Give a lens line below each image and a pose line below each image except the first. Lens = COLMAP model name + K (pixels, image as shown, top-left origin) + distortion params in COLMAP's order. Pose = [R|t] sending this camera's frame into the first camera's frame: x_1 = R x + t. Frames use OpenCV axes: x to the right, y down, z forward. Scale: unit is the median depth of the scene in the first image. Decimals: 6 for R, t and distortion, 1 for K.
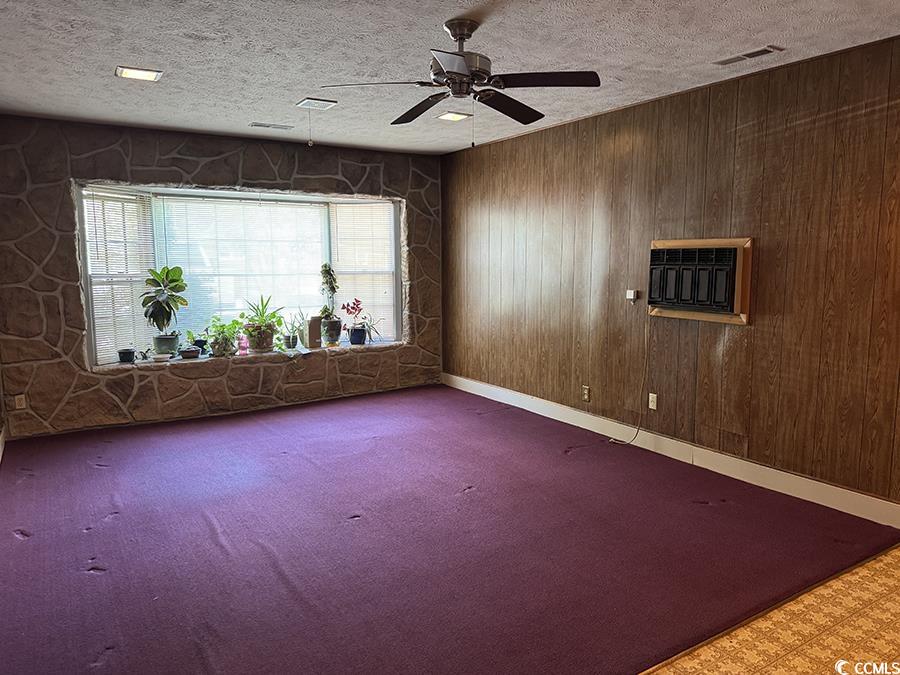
lens RADIAL K [[625.5, 0, 450.9], [0, 625.5, 333.7], [0, 0, 1]] dist [0.000323, -0.000546]
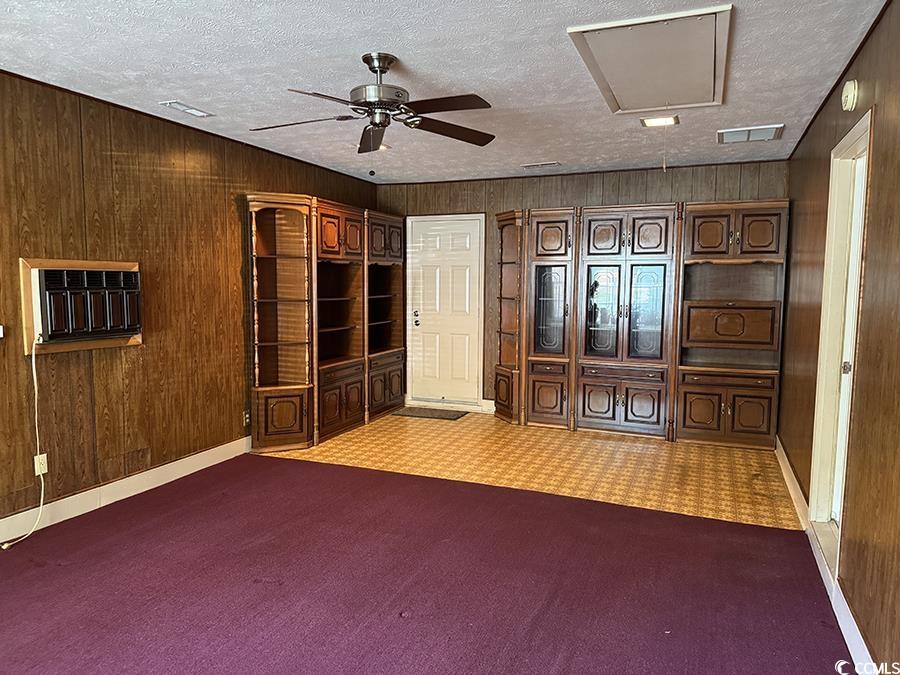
lens RADIAL K [[625.5, 0, 450.7], [0, 625.5, 342.3], [0, 0, 1]] dist [0.000323, -0.000546]
pose [[-0.574761, -0.076338, 0.814753, -0.707842], [0.100349, 0.981550, 0.162757, -0.139443], [-0.812145, 0.175306, -0.556496, 1.179945]]
